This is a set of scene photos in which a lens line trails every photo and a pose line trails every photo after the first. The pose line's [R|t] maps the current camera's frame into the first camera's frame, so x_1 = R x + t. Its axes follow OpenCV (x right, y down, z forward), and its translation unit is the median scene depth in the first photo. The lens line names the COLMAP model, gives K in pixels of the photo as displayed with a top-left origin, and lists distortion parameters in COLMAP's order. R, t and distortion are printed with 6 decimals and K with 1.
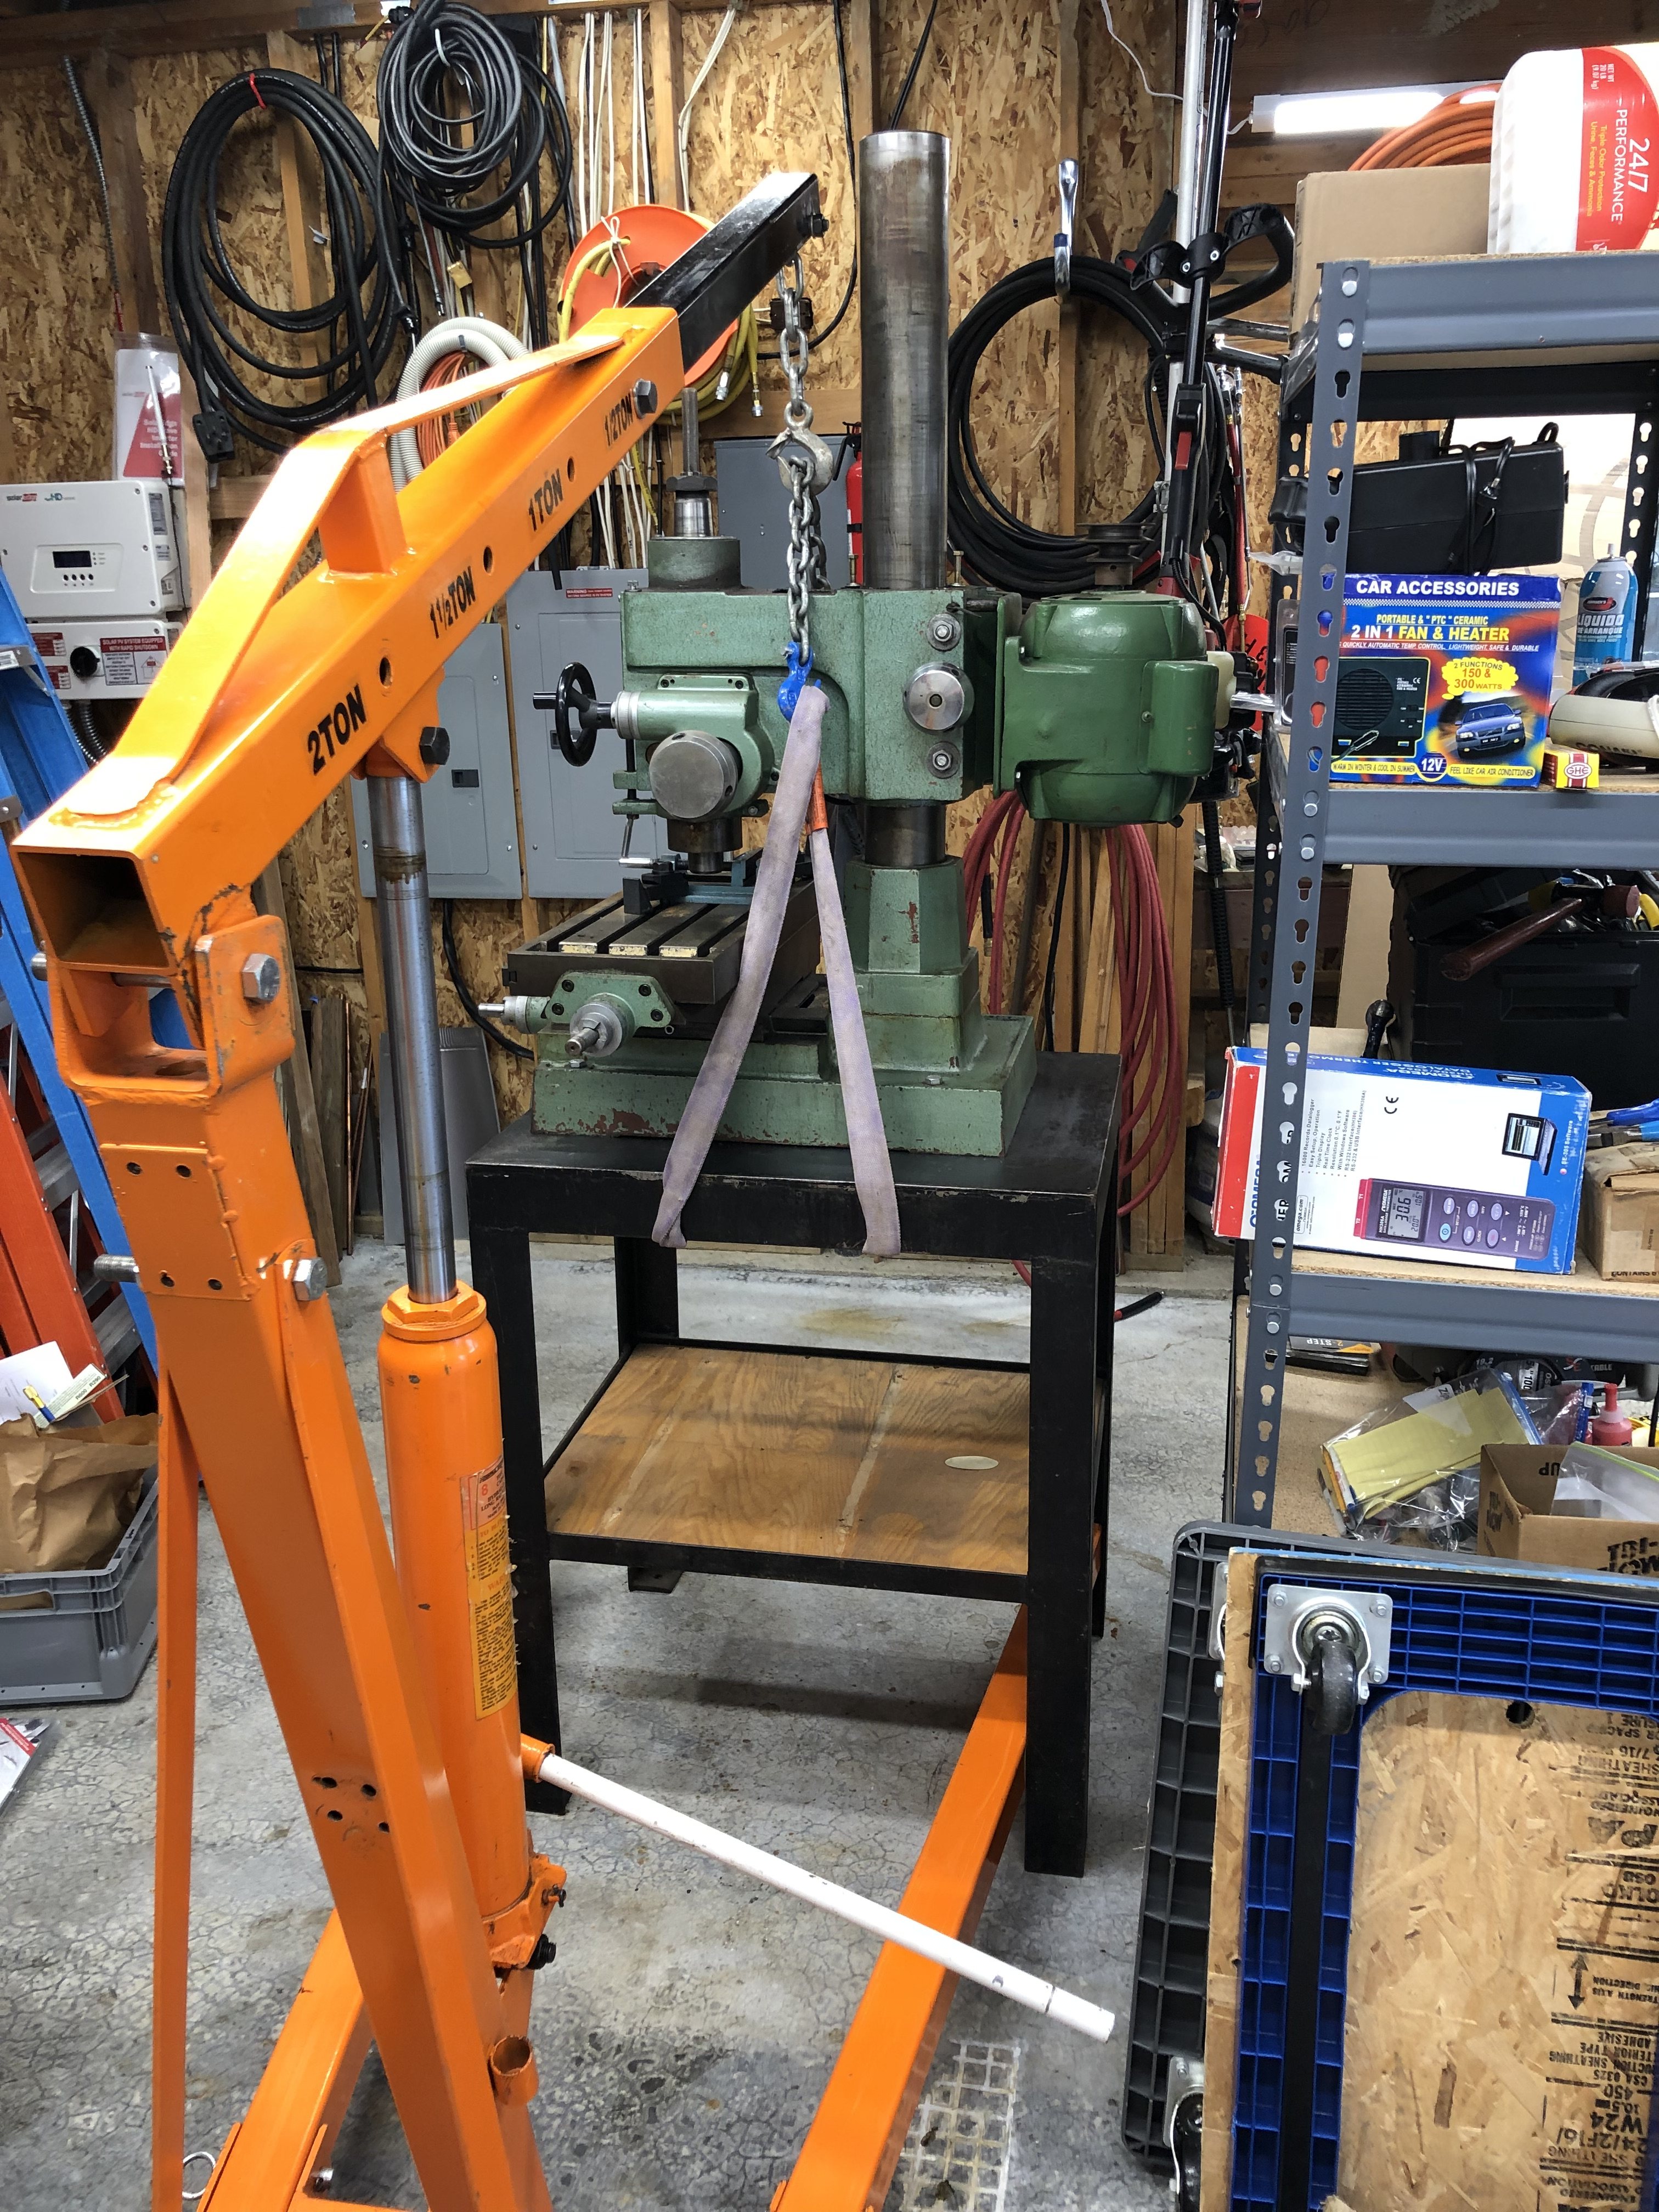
lens RADIAL K [[1815.0, 0, 833.2], [0, 1815.0, 1095.9], [0, 0, 1]] dist [0.047790, -0.047406]
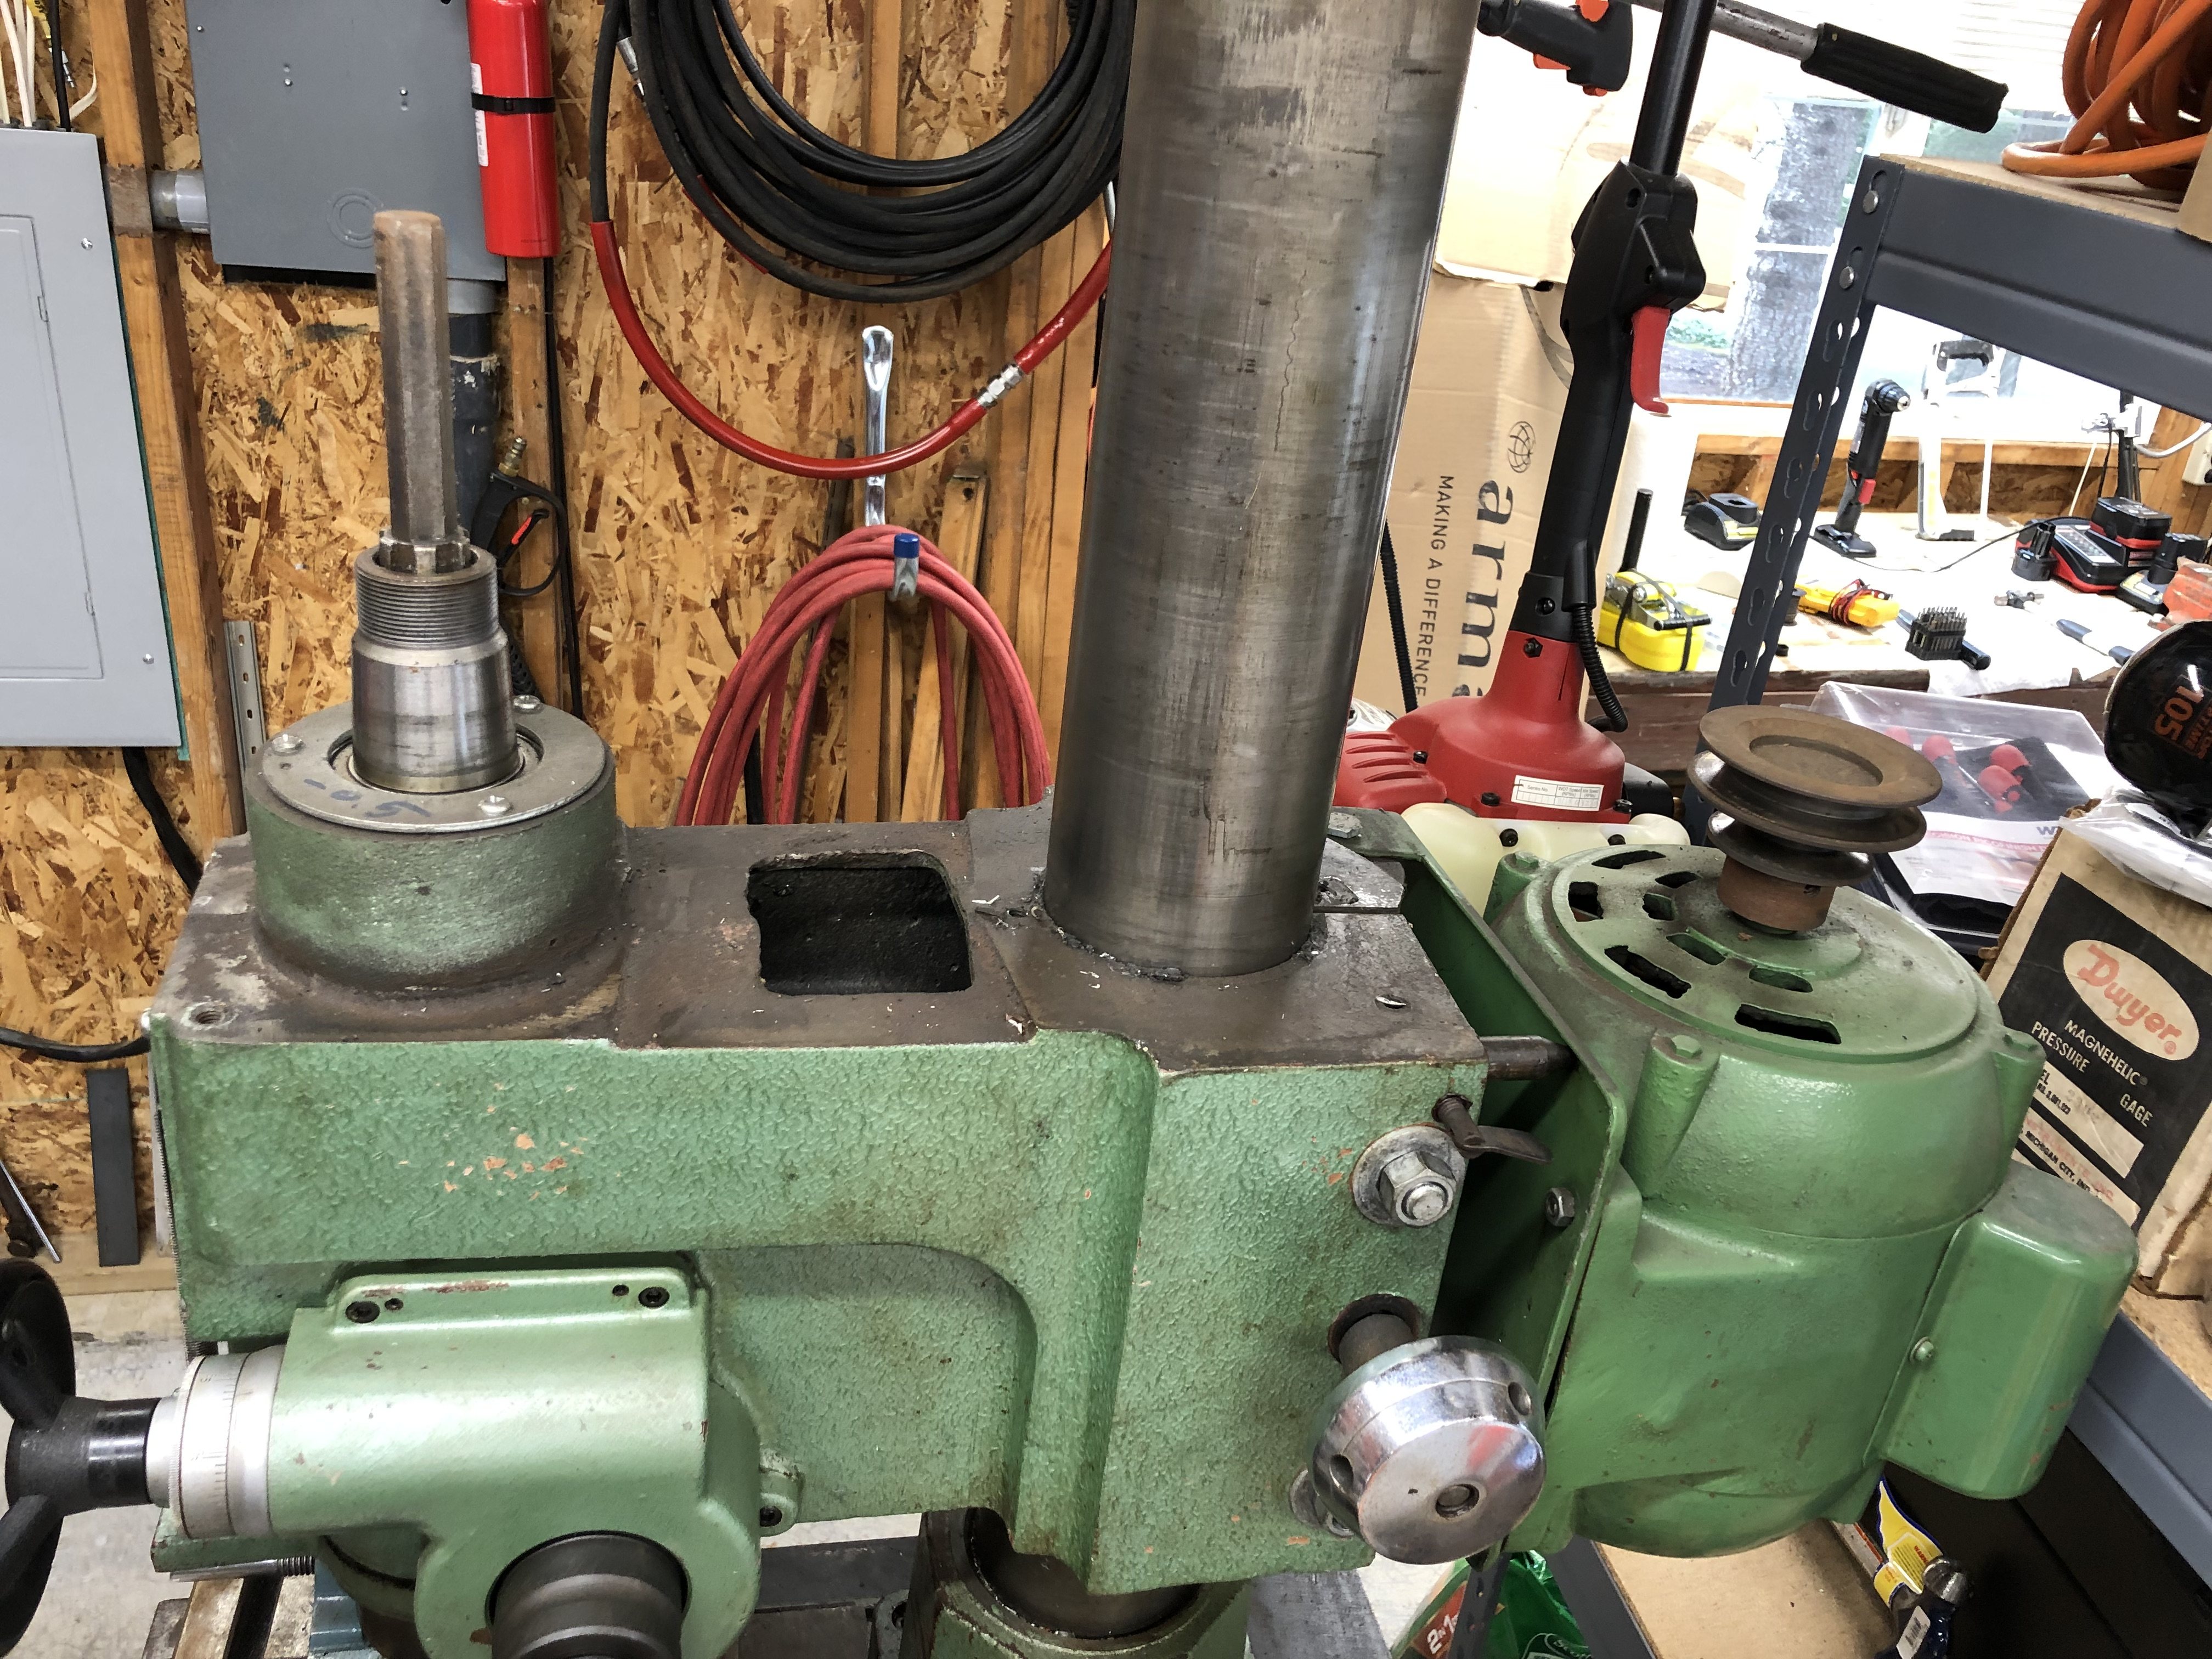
lens RADIAL K [[1815.0, 0, 1101.4], [0, 1815.0, 831.3], [0, 0, 1]] dist [0.047790, -0.047406]
pose [[0.911470, -0.074972, 0.404476, -0.063707], [-0.001810, 0.982512, 0.186193, -0.227896], [-0.411362, -0.170441, 0.895394, 0.473732]]
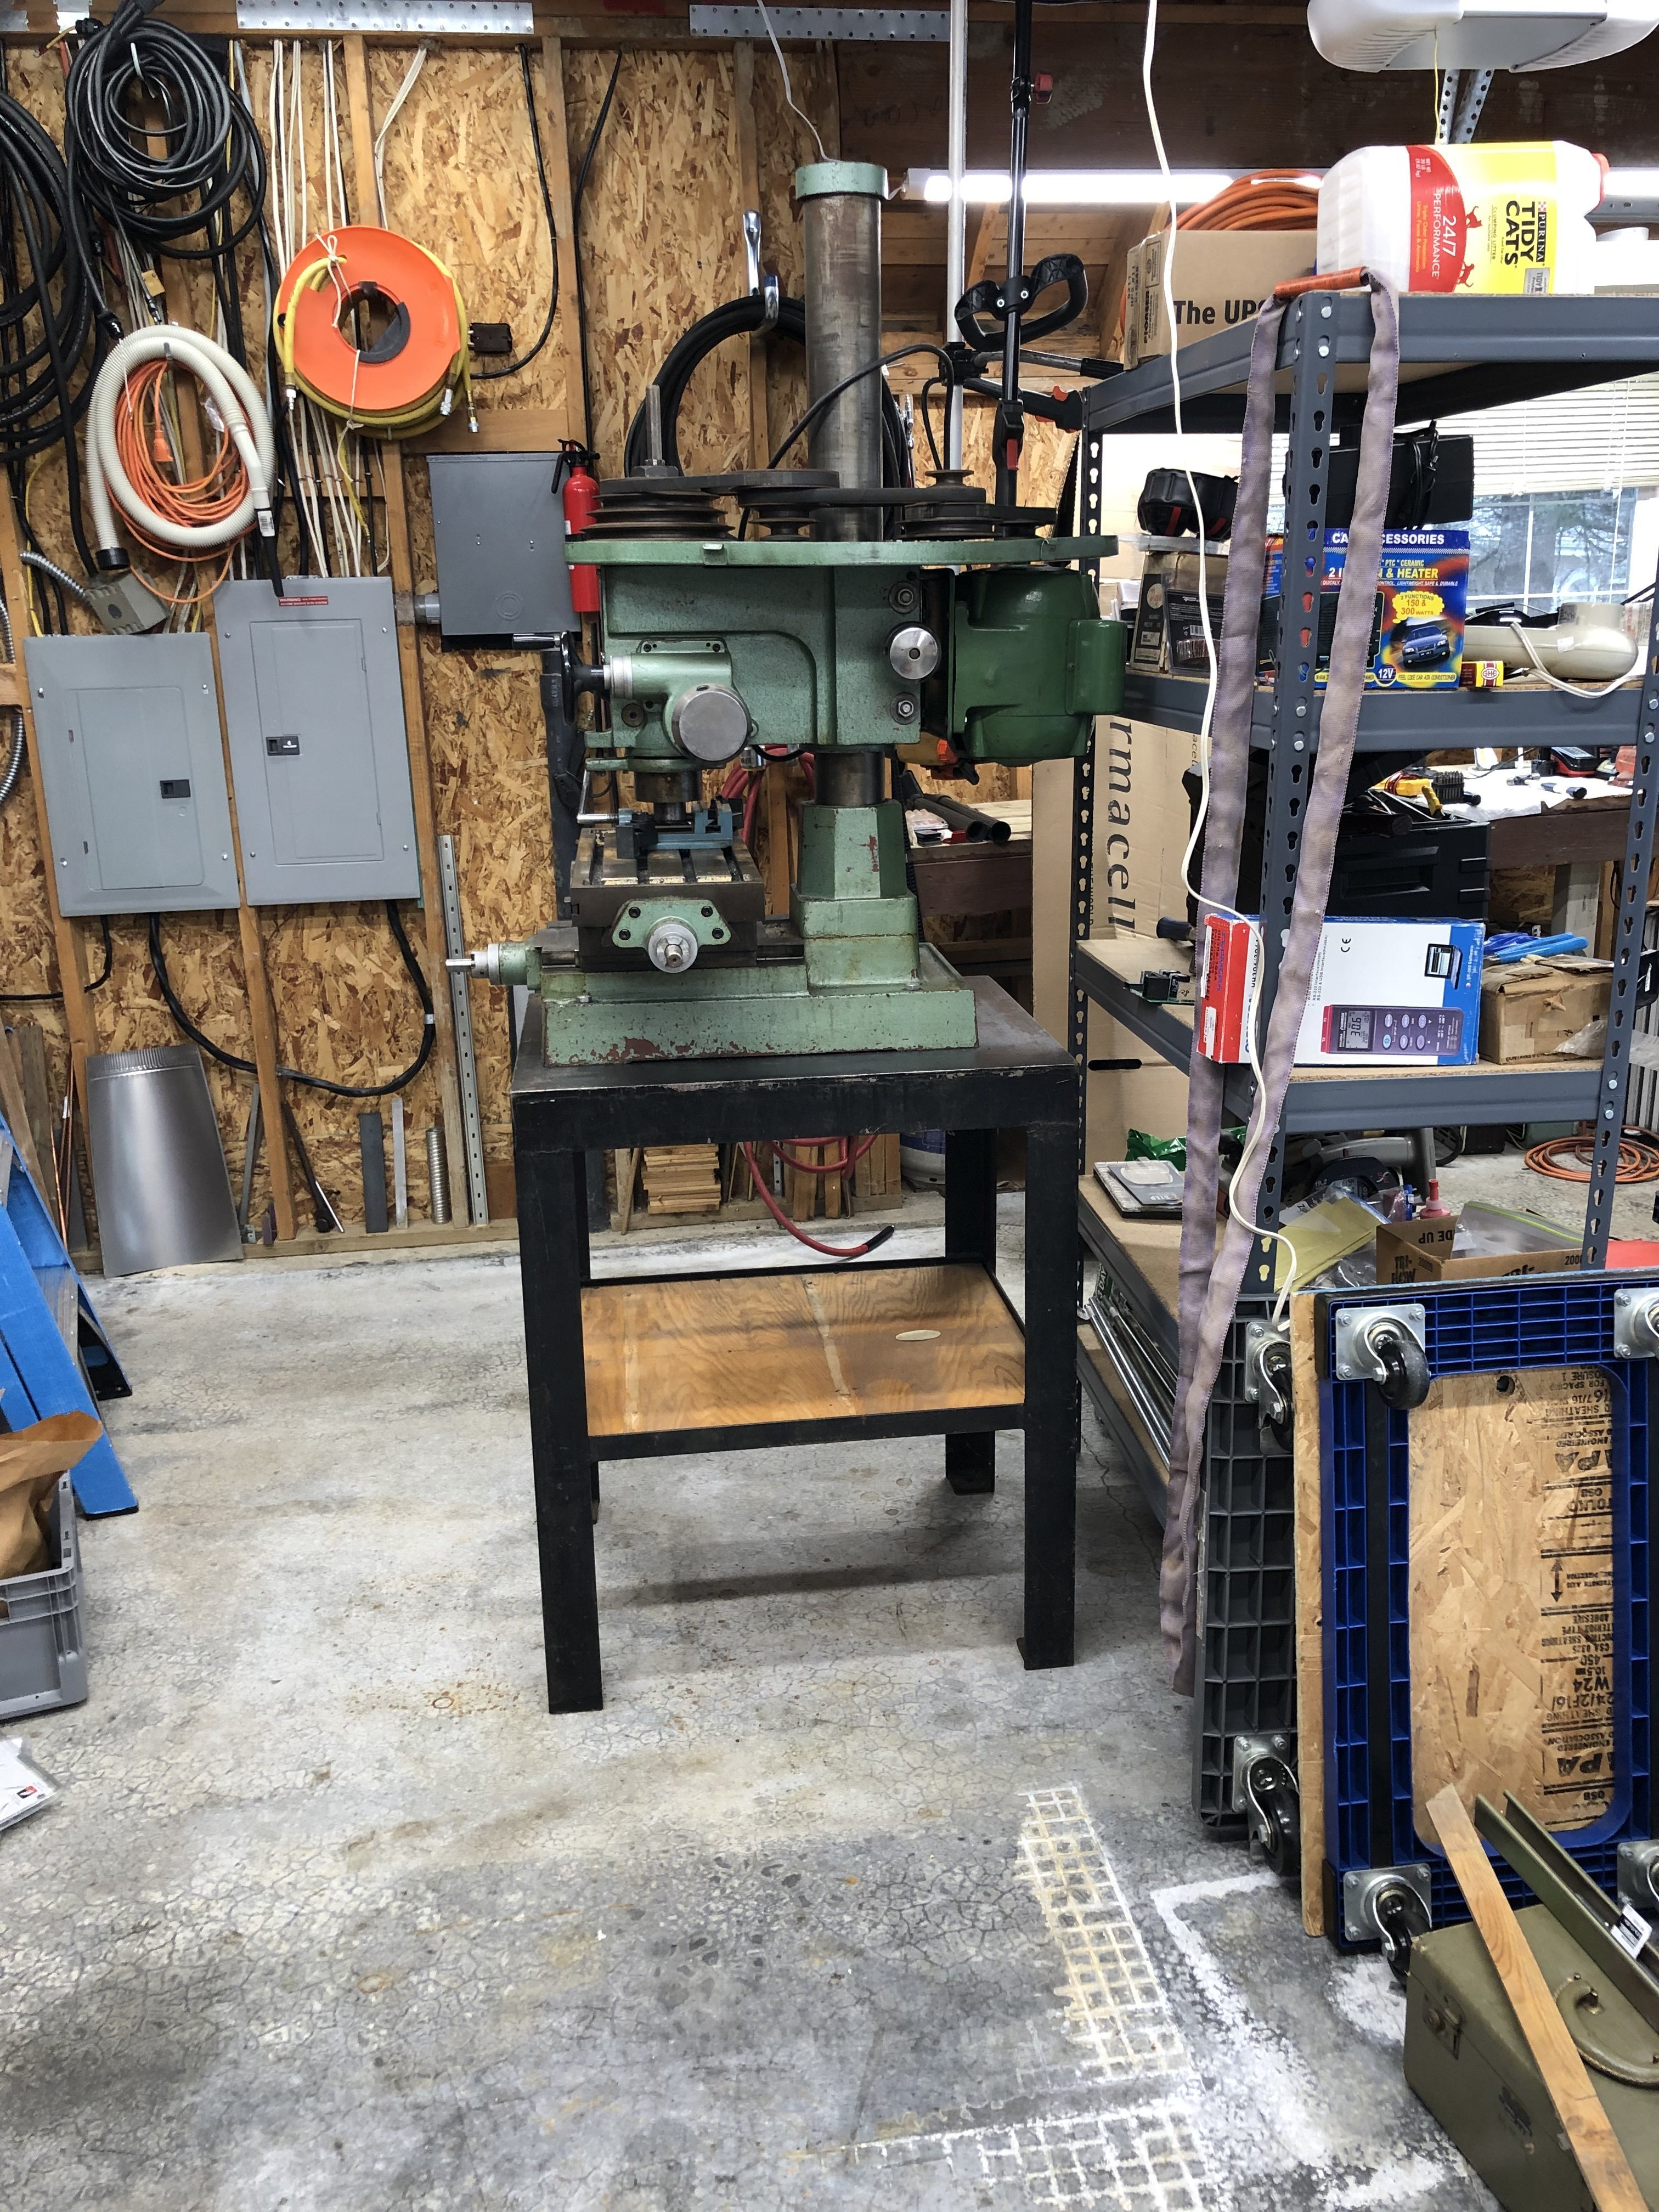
lens RADIAL K [[1815.0, 0, 840.9], [0, 1815.0, 1093.1], [0, 0, 1]] dist [0.047790, -0.047406]
pose [[0.945329, -0.088010, 0.314017, -0.229381], [0.097258, 0.995162, -0.013873, 0.047420], [-0.311277, 0.043656, 0.949316, -0.055871]]
